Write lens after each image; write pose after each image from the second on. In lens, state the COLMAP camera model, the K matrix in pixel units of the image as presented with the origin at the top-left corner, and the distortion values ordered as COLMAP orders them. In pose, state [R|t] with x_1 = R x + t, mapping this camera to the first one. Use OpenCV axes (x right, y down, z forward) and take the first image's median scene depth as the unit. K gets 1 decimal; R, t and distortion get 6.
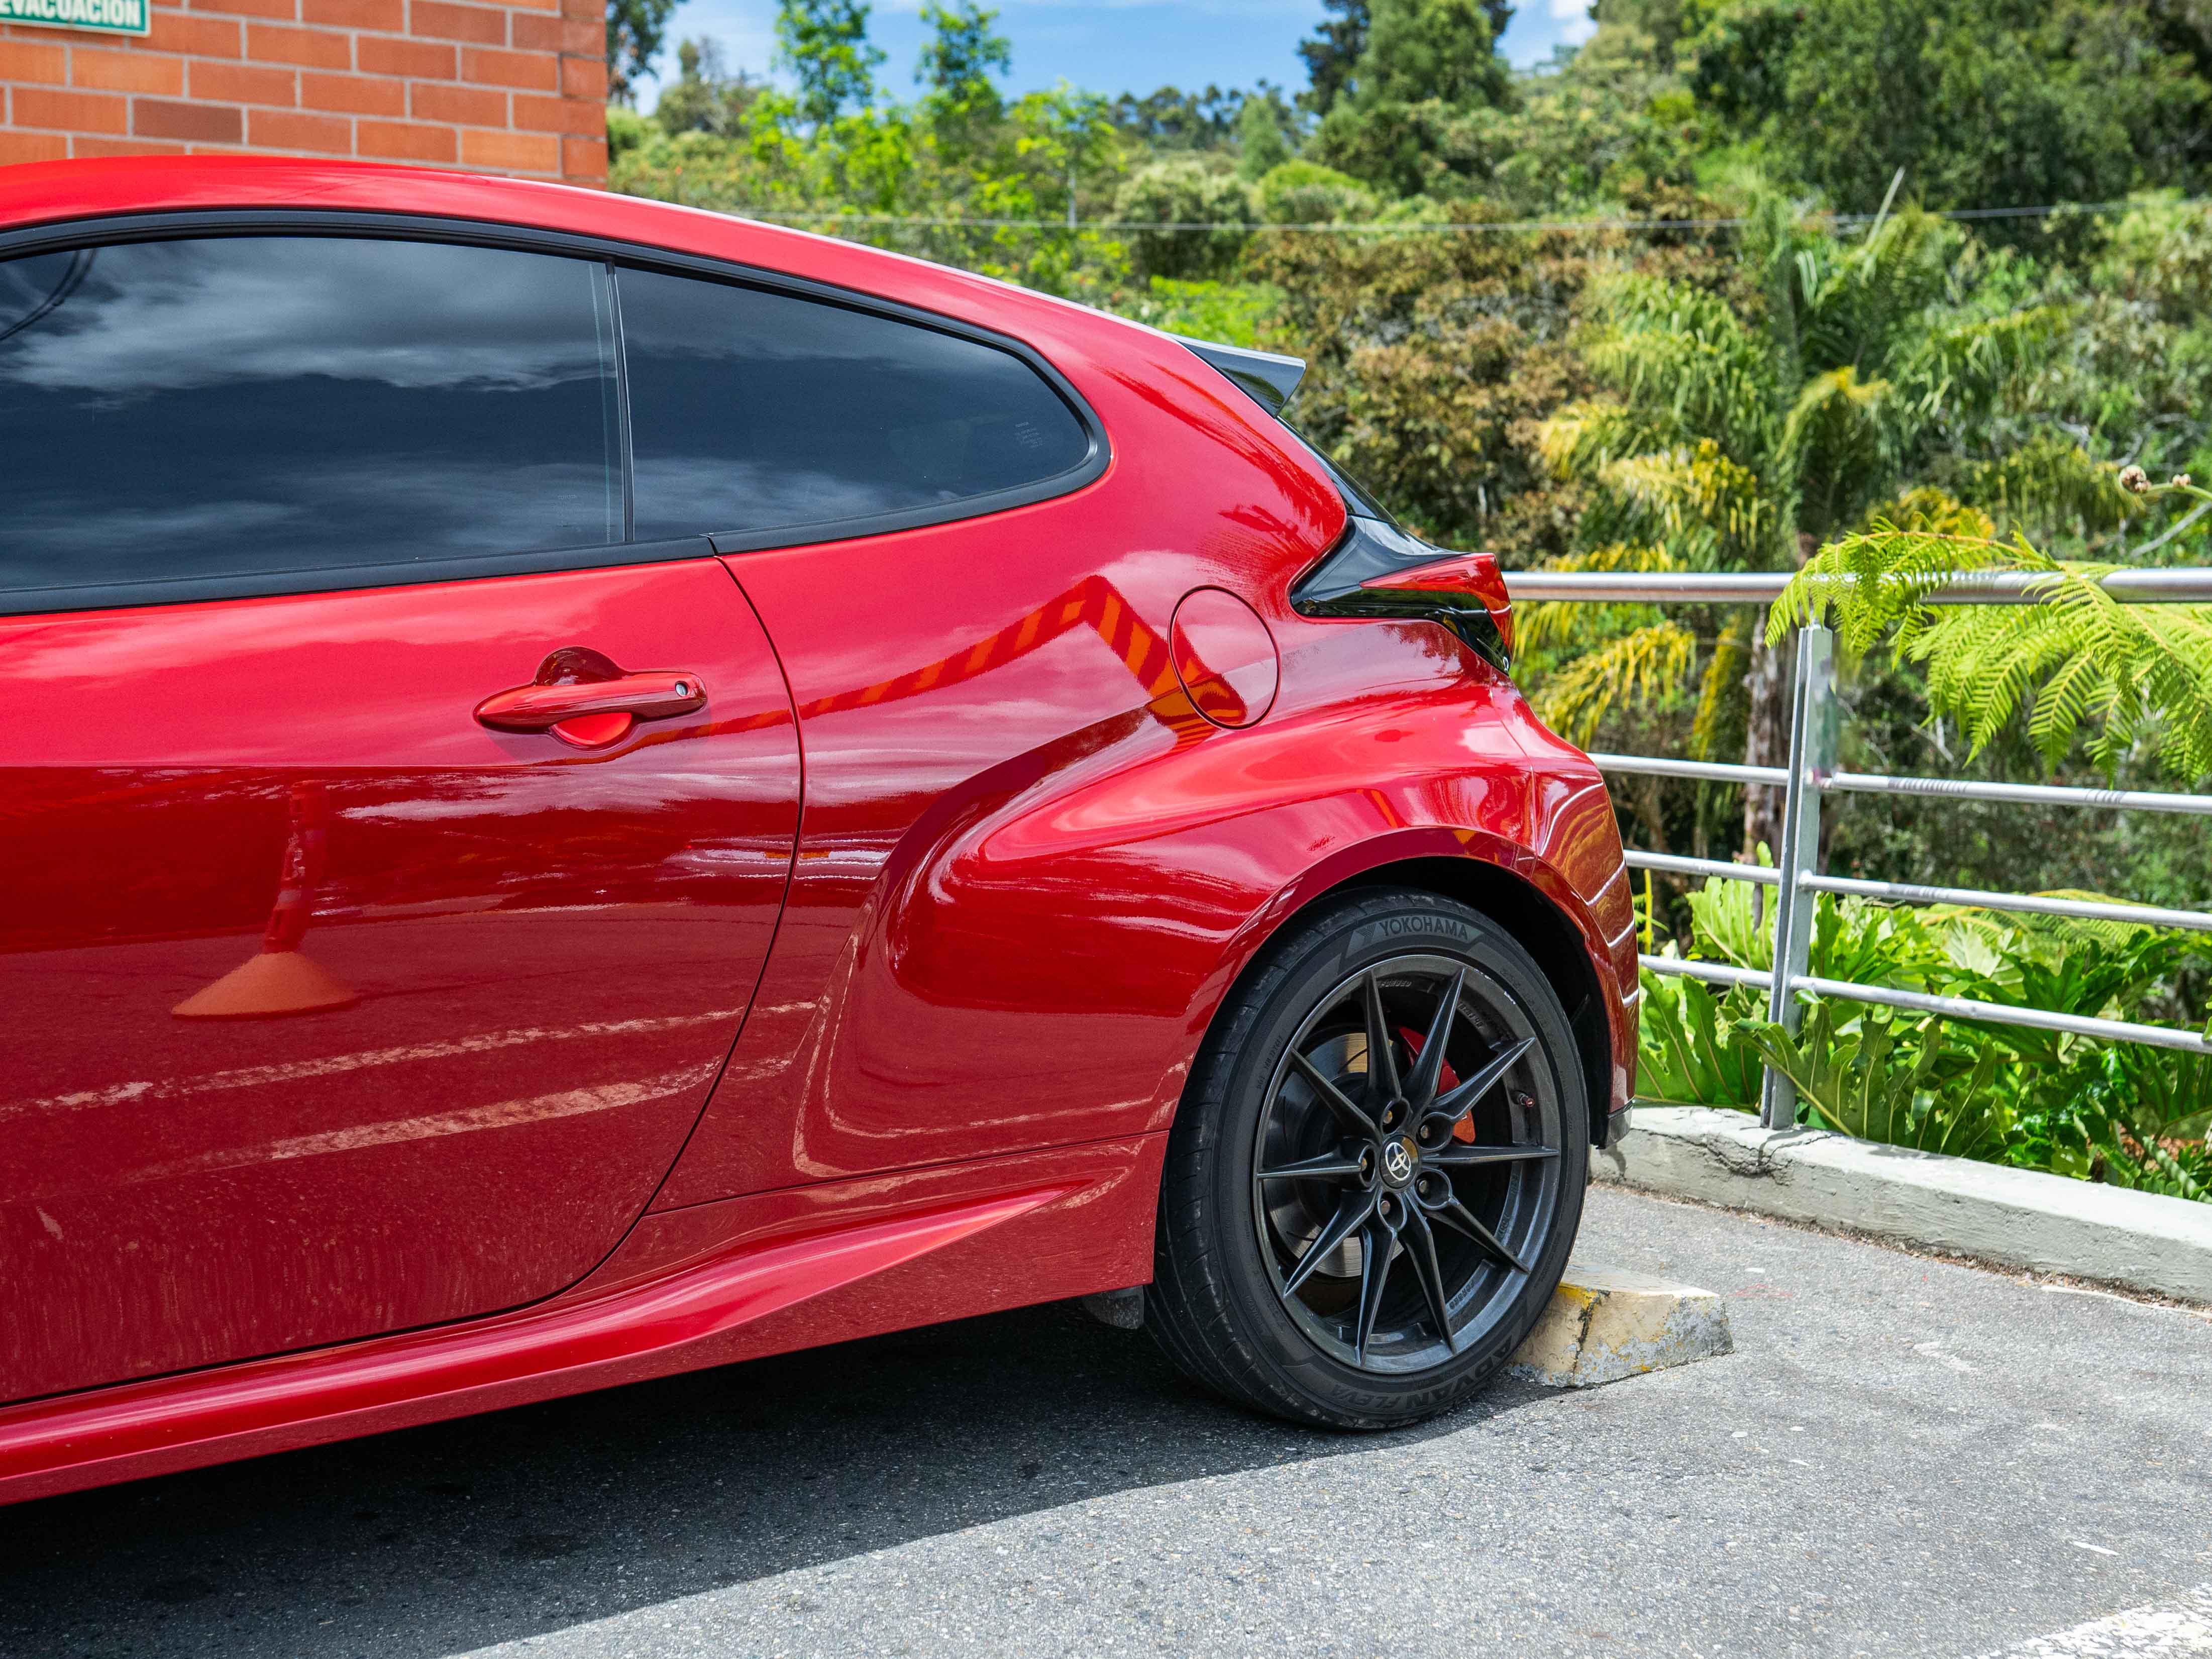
lens RADIAL K [[3024.4, 0, 1108.4], [0, 3024.4, 840.2], [0, 0, 1]] dist [-0.042047, -0.059545]
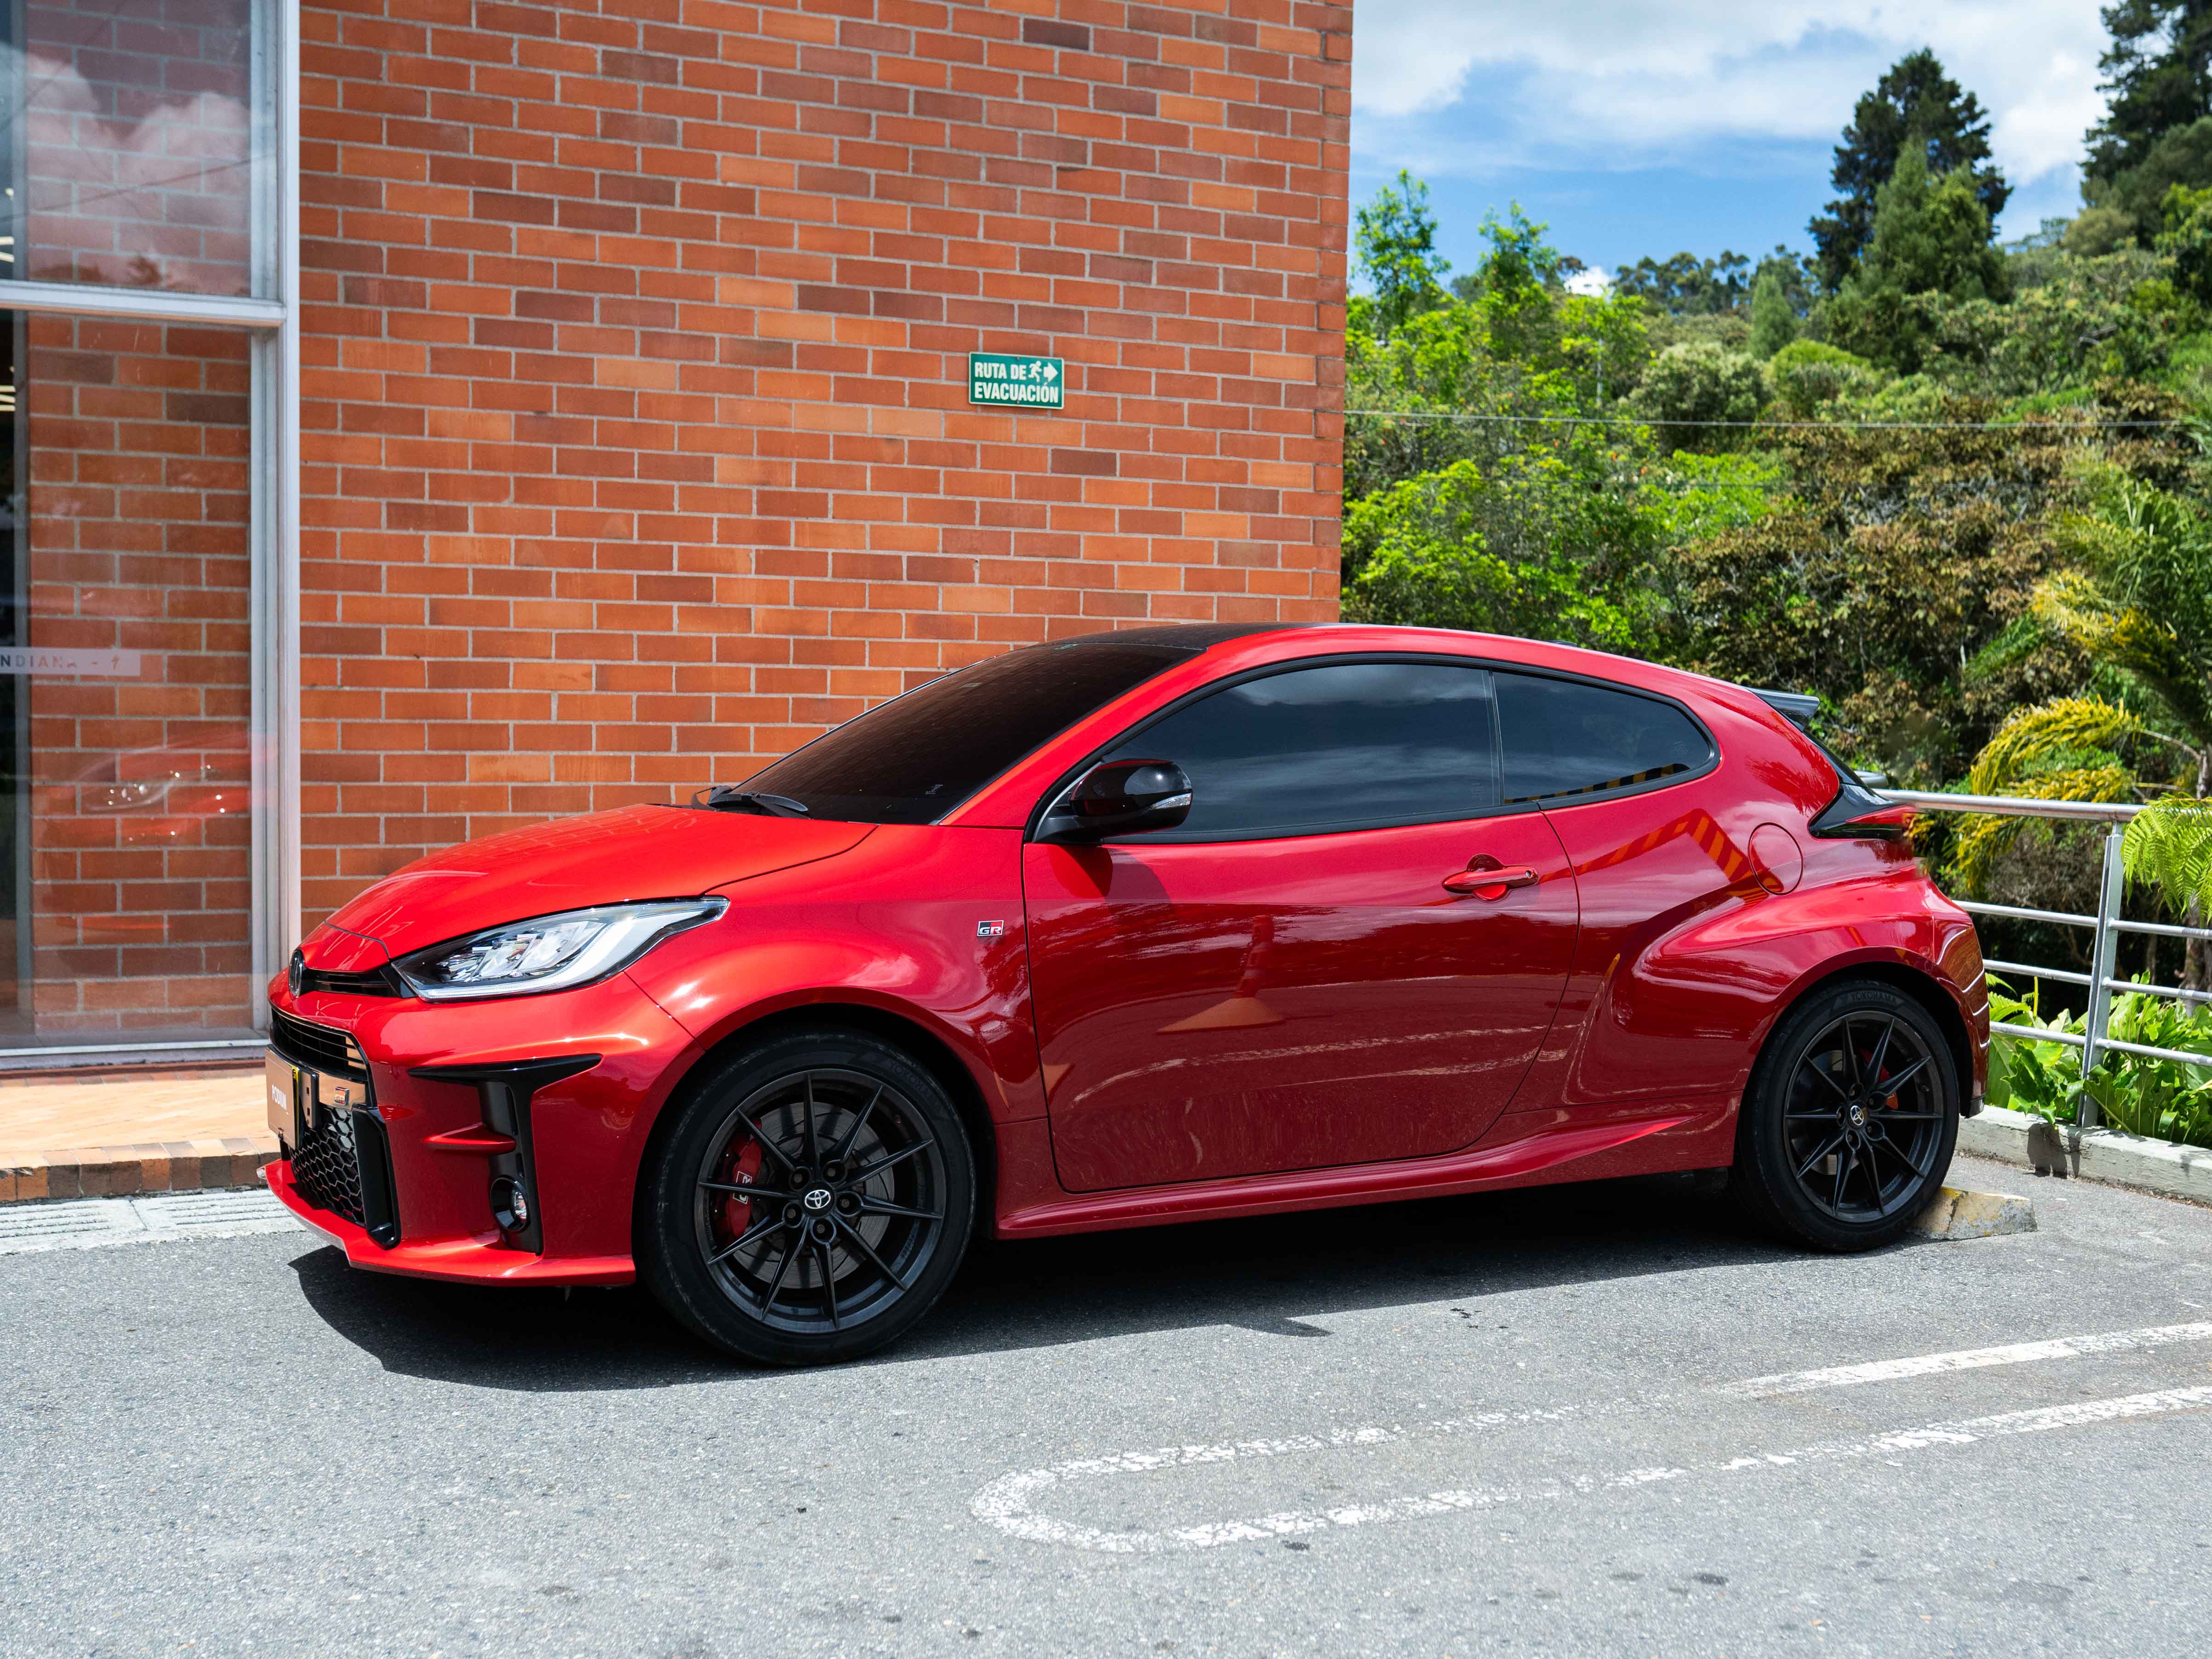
lens RADIAL K [[3024.1, 0, 1108.4], [0, 3024.1, 840.2], [0, 0, 1]] dist [-0.042047, -0.059545]
pose [[0.986982, 0.027718, -0.158426, -0.013344], [-0.032543, 0.999080, -0.027942, -0.000412], [0.157506, 0.032734, 0.986975, -0.171419]]
